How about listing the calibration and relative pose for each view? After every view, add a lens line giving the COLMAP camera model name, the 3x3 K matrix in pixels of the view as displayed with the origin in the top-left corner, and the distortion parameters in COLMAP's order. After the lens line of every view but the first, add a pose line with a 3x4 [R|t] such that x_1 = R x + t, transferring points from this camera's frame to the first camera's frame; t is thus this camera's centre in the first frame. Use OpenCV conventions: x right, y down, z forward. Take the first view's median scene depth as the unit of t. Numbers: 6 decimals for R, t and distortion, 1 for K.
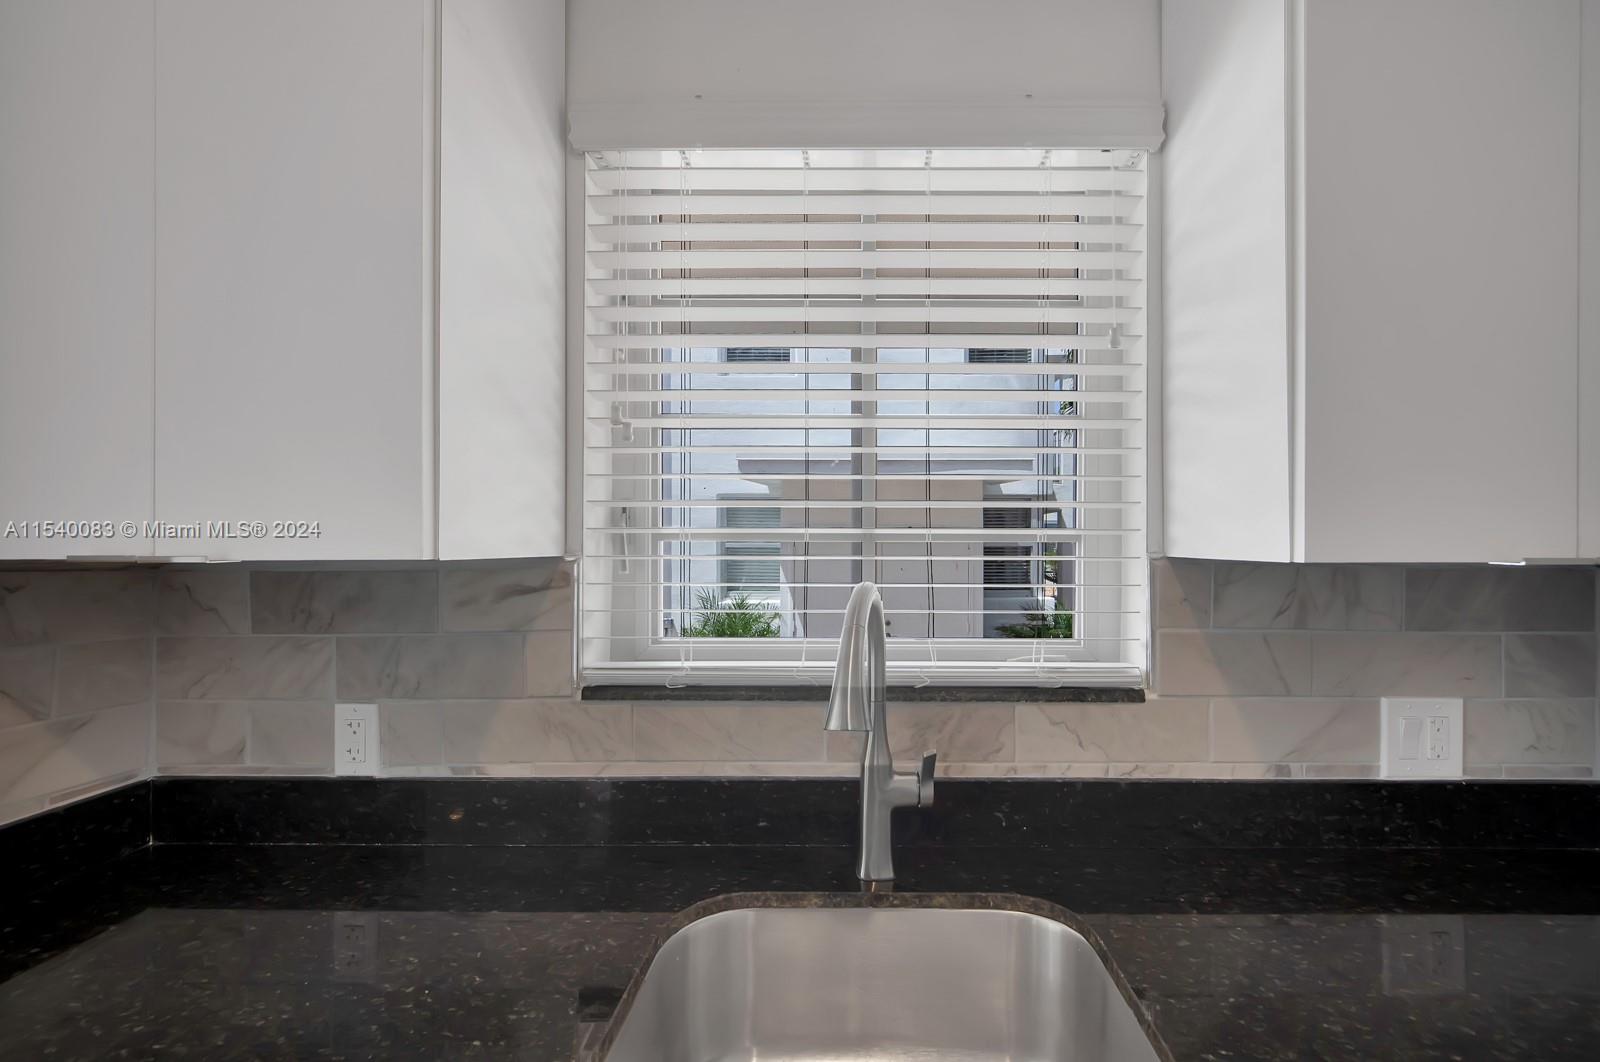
lens RADIAL K [[613.8, 0, 938.8], [0, 613.8, 554.3], [0, 0, 1]] dist [0.000501, -0.000084]
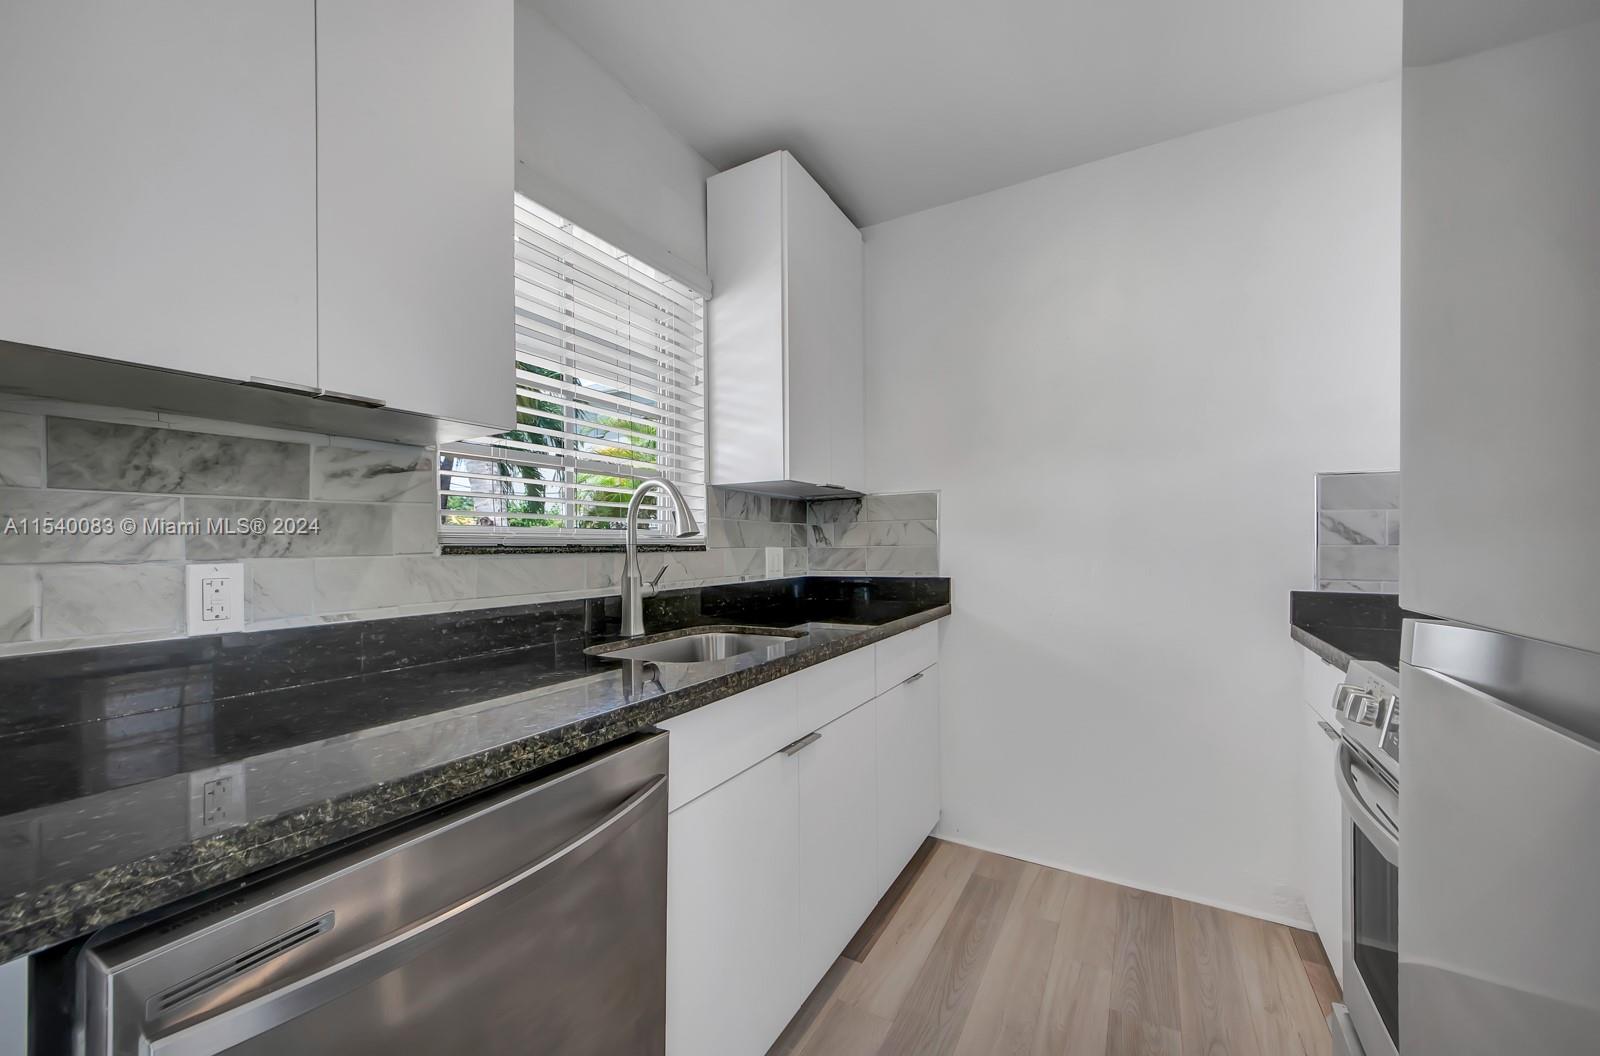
lens RADIAL K [[582.7, 0, 810.9], [0, 582.7, 543.5], [0, 0, 1]] dist [0.001072, -0.000289]
pose [[0.490511, -0.007188, 0.871406, -1.303396], [0.011114, 0.999936, 0.001992, 0.218122], [-0.871364, 0.008708, 0.490559, -0.344573]]
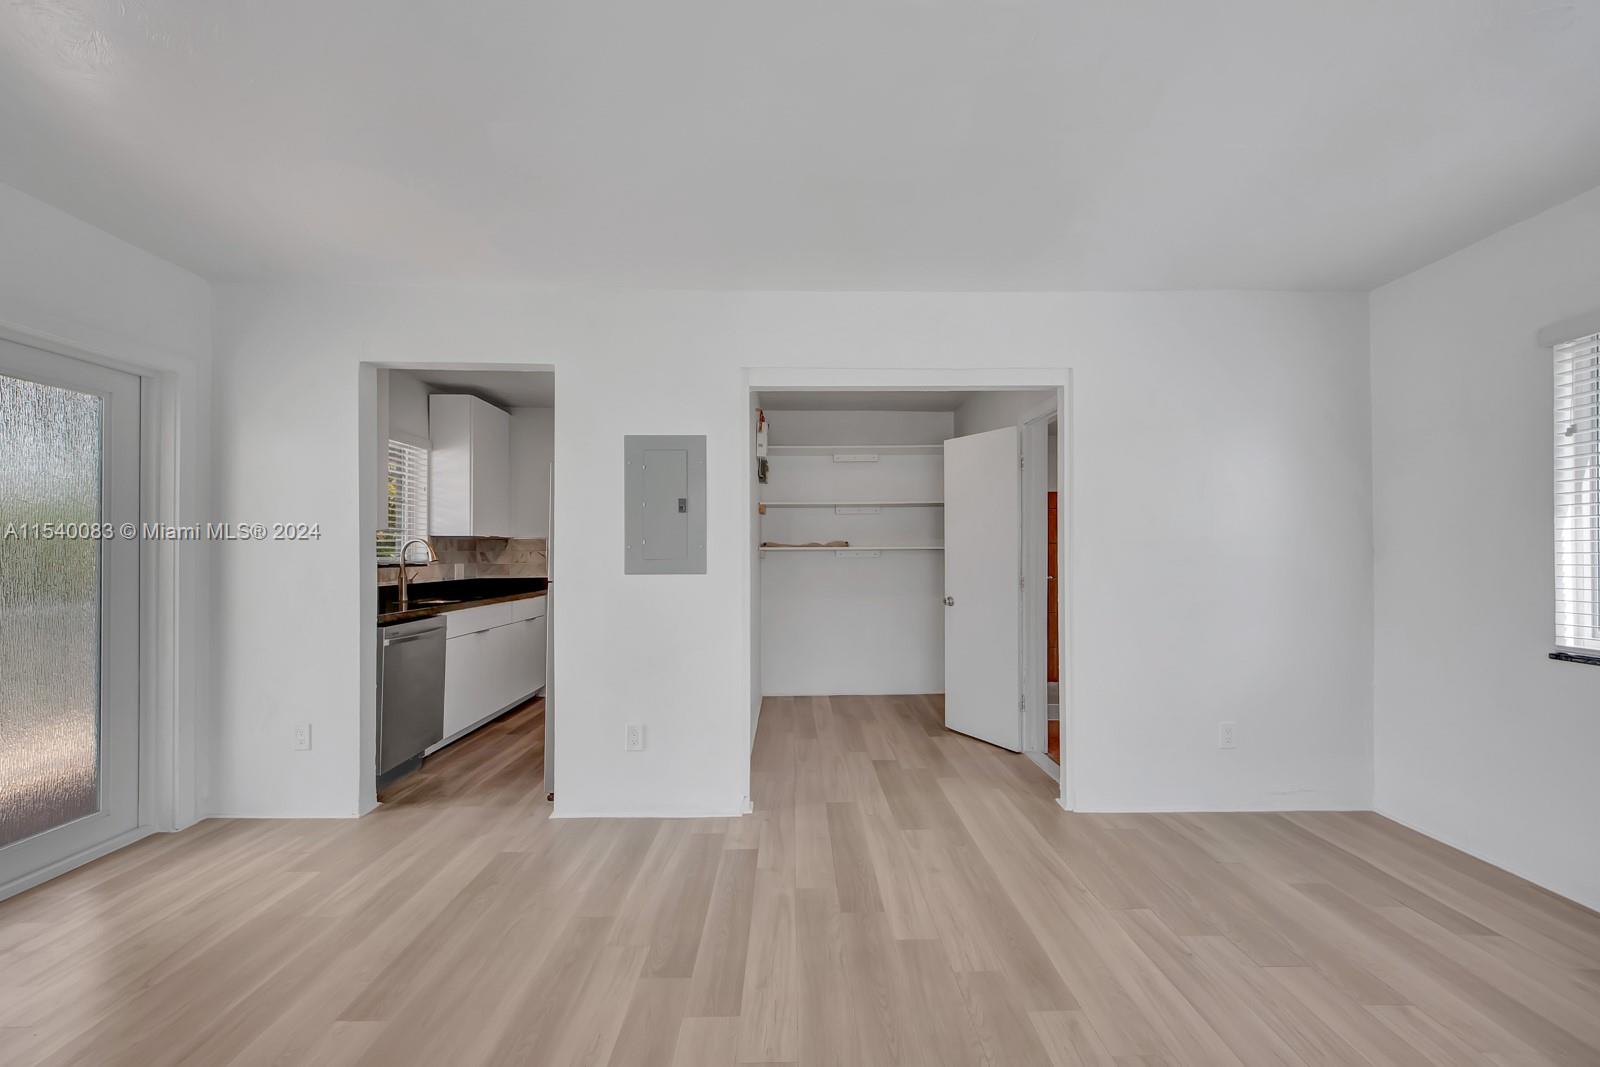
lens RADIAL K [[593.9, 0, 797.1], [0, 593.9, 547.6], [0, 0, 1]] dist [-0.000268, 0.000003]
pose [[-0.013880, 0.003136, 0.999899, -4.380369], [0.004890, 0.999983, -0.003069, 0.126483], [-0.999892, 0.004846, -0.013895, -1.833740]]
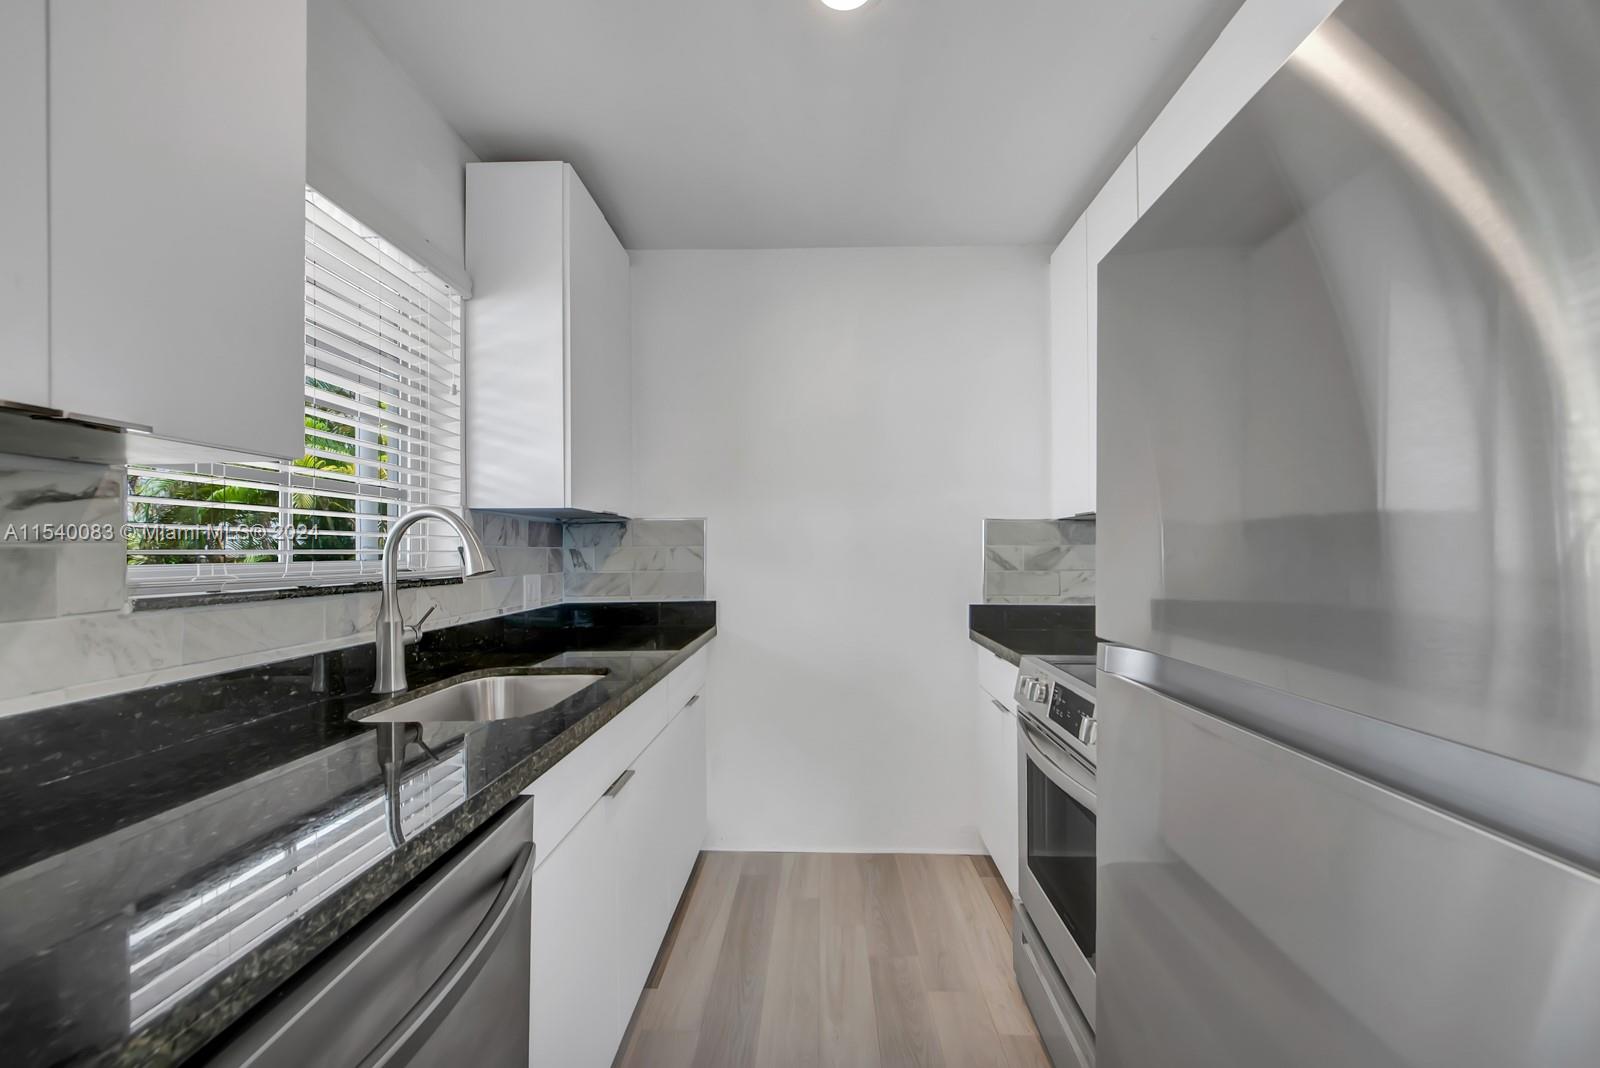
lens RADIAL K [[593.9, 0, 797.1], [0, 593.9, 548.1], [0, 0, 1]] dist [-0.000268, 0.000003]
pose [[0.035319, -0.000536, 0.999376, -1.505102], [0.007390, 0.999973, 0.000275, 0.140797], [-0.999349, 0.007375, 0.035322, -0.111914]]
